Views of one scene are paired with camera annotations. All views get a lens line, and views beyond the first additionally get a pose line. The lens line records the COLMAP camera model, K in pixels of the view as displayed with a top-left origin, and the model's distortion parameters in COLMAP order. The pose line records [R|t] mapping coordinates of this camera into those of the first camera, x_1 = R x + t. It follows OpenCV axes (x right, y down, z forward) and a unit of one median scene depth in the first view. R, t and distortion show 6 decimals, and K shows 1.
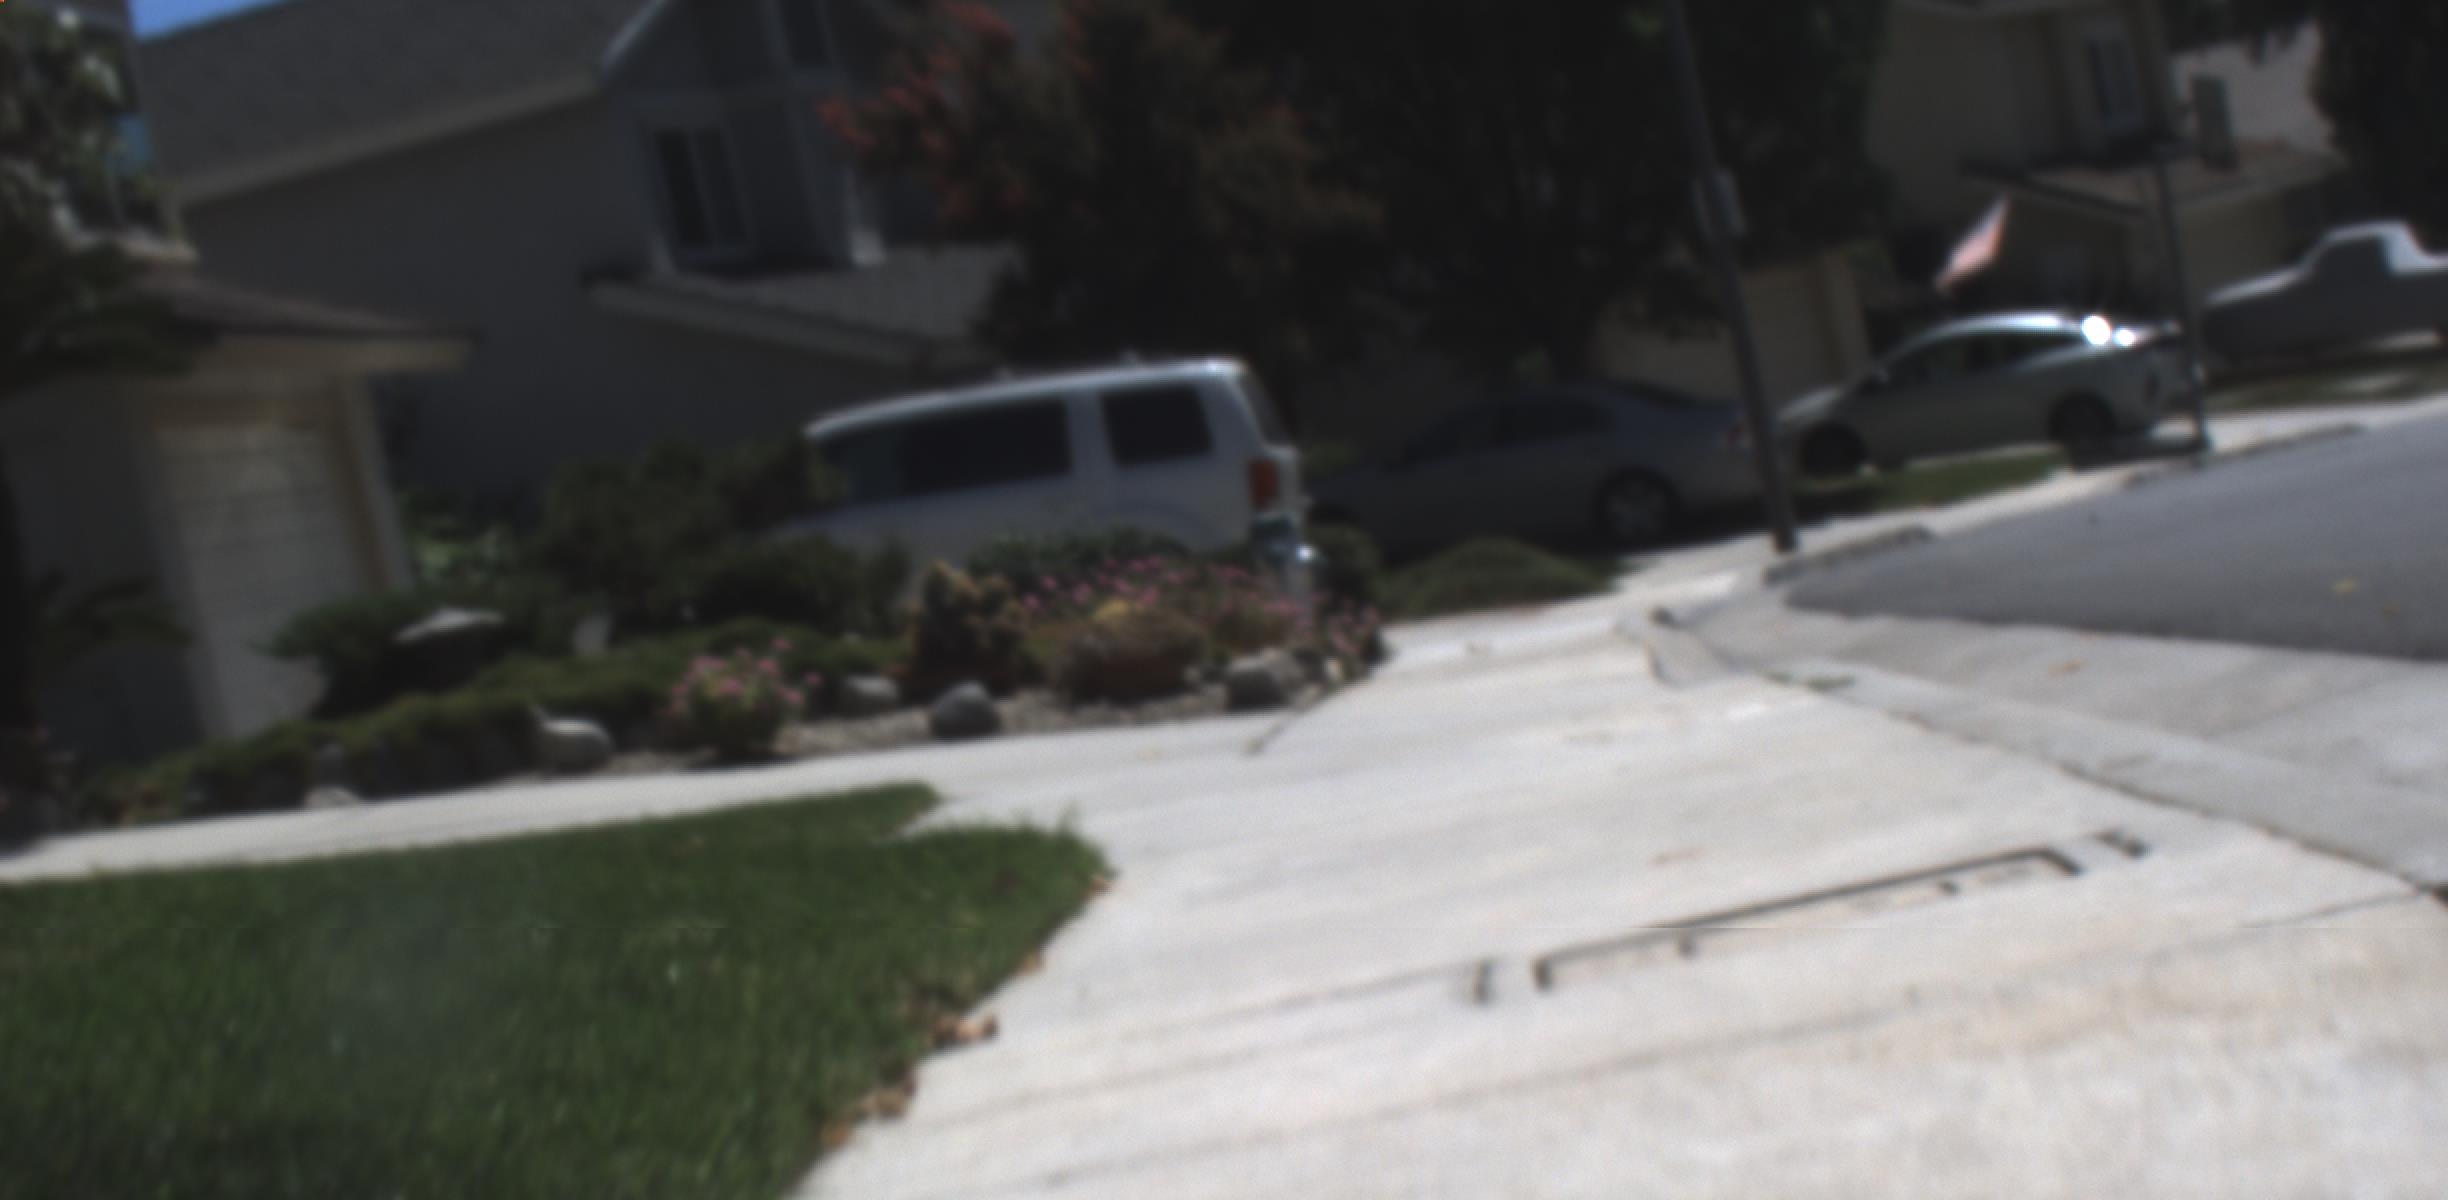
lens RADIAL K [[5037.5, 0, 1126.8], [0, 5037.5, 603.8], [0, 0, 1]] dist [-0.000762, -1.595284]
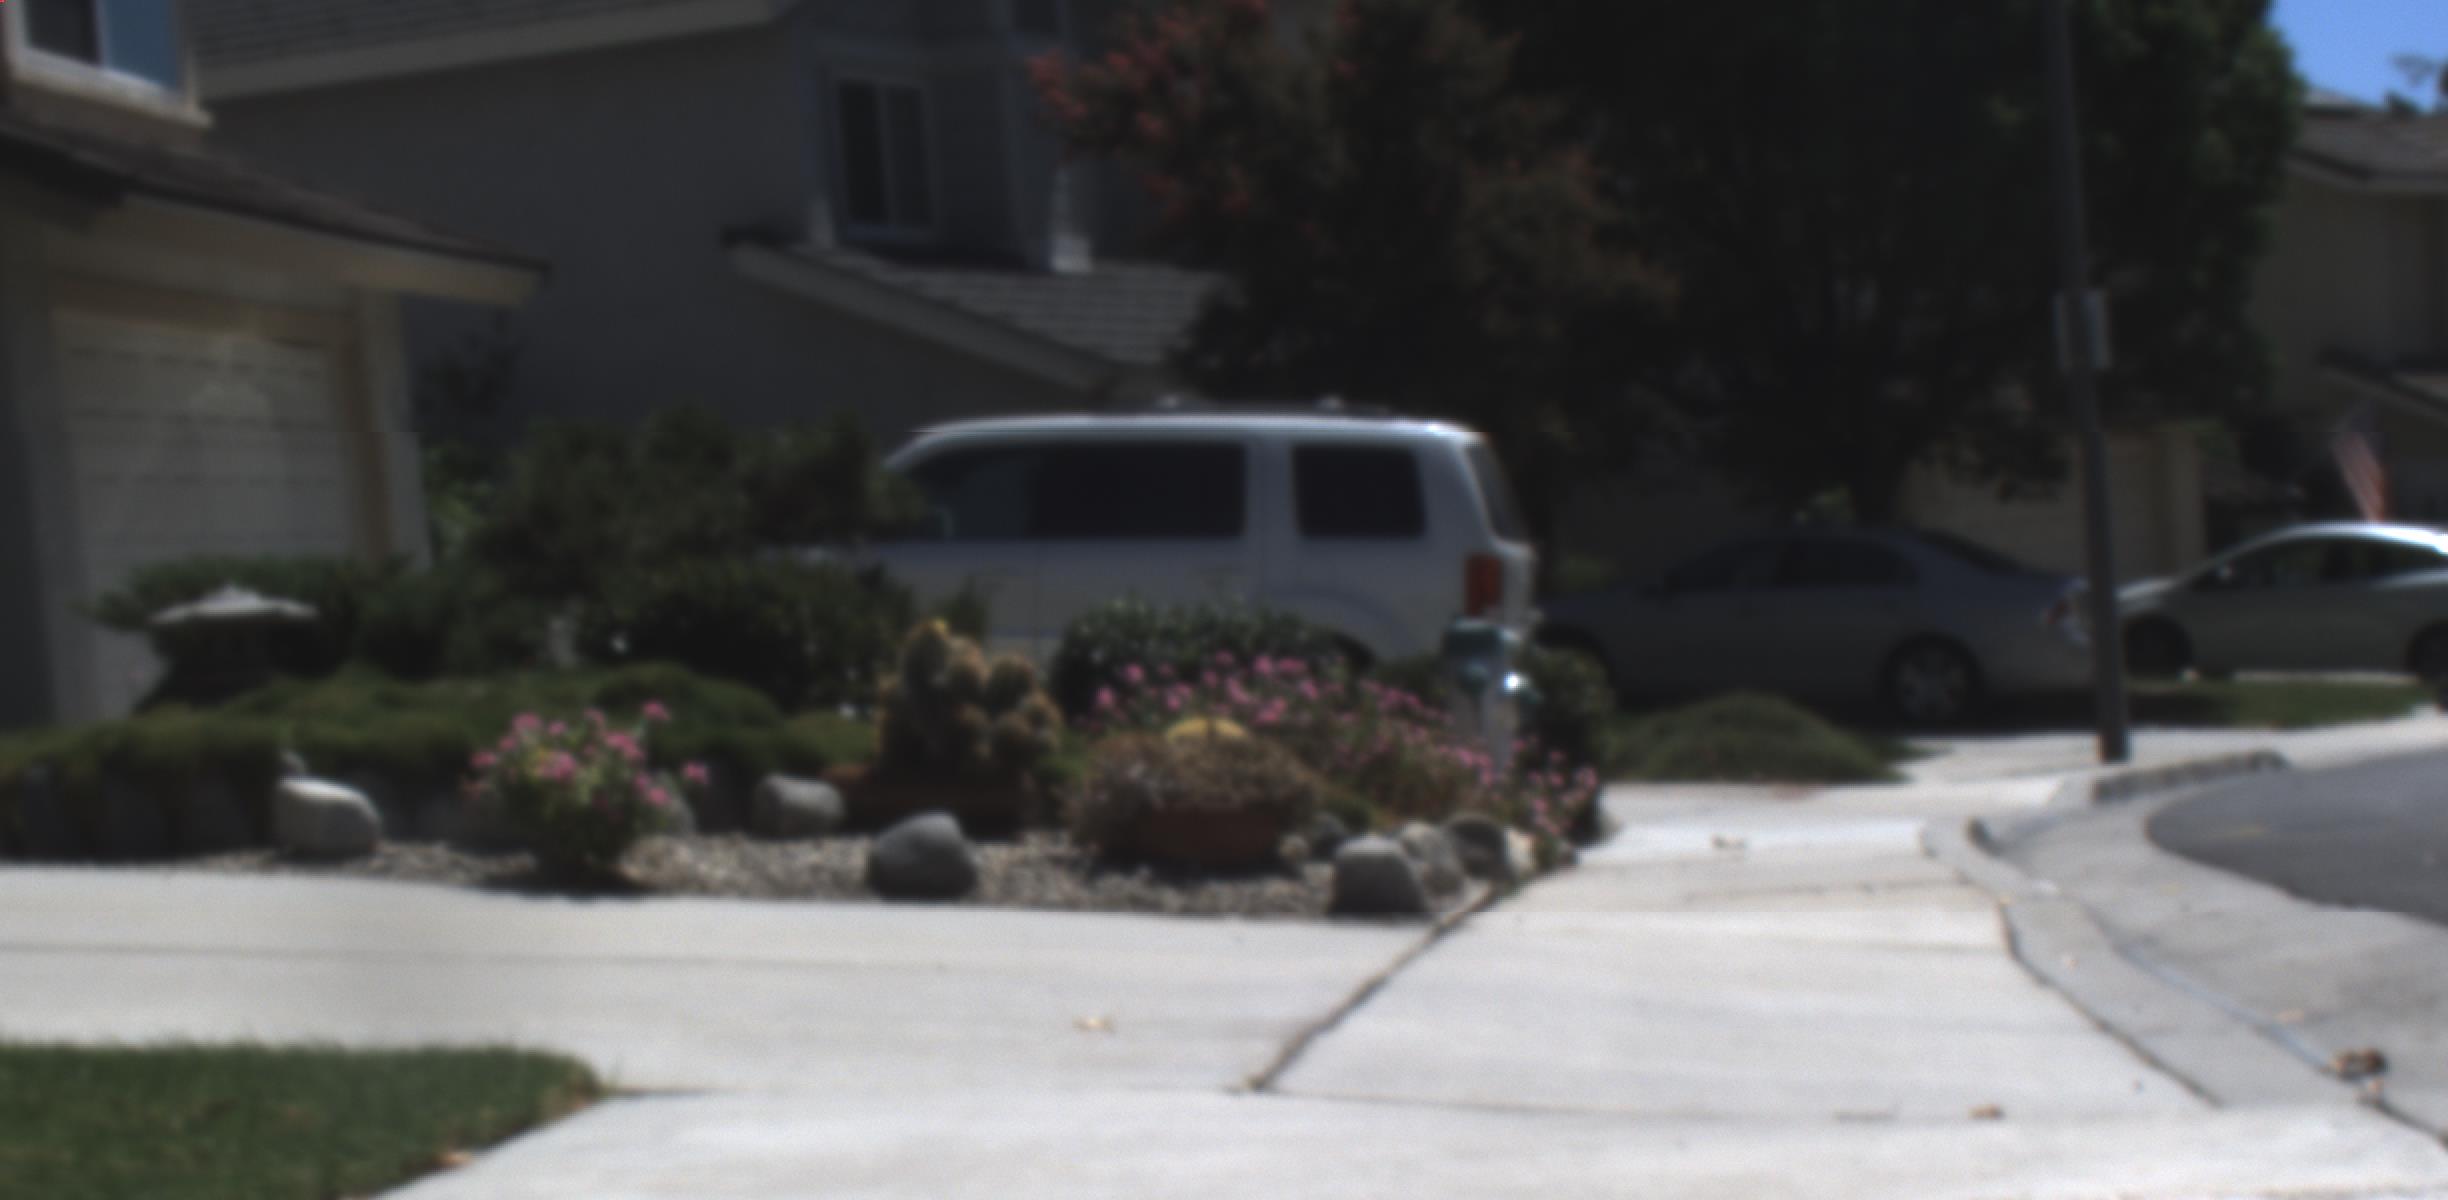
lens RADIAL K [[5037.5, 0, 1126.8], [0, 5037.5, 603.8], [0, 0, 1]] dist [-0.000762, -1.595284]
pose [[0.988818, 0.140738, -0.049317, 0.009861], [-0.141519, 0.989854, -0.012720, -0.002744], [0.047026, 0.019557, 0.998702, 0.178886]]
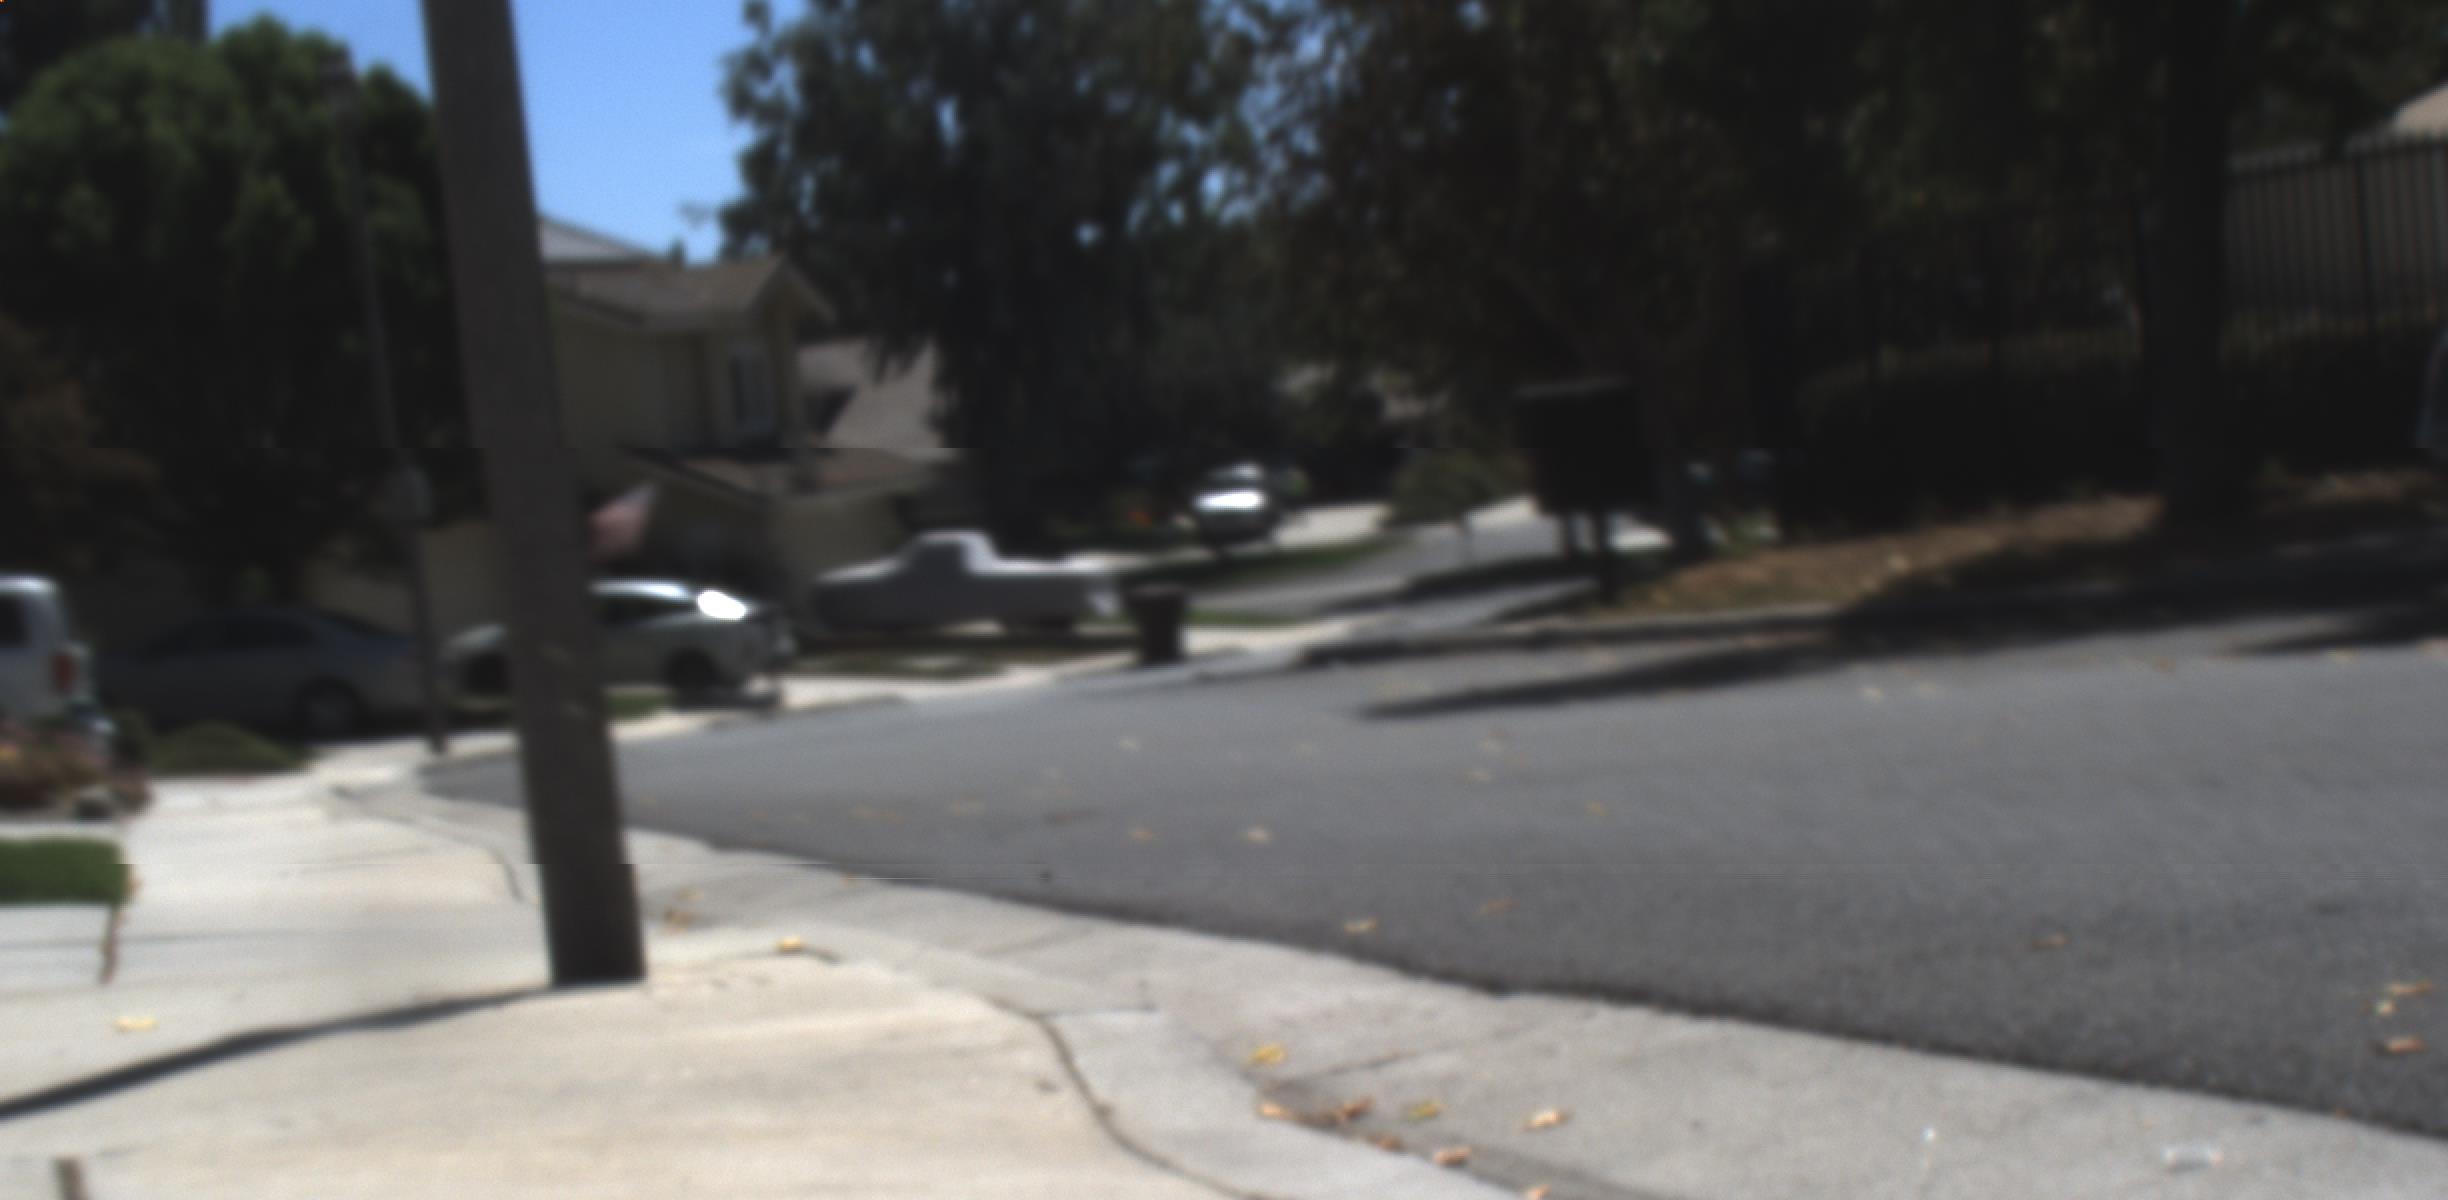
lens RADIAL K [[5142.9, 0, 1432.5], [0, 5142.9, 595.3], [0, 0, 1]] dist [-0.003798, -0.135288]
pose [[0.946524, 0.103796, 0.305480, -0.041999], [-0.090638, 0.994252, -0.056986, 0.001781], [-0.309639, 0.026250, 0.950492, -0.397674]]
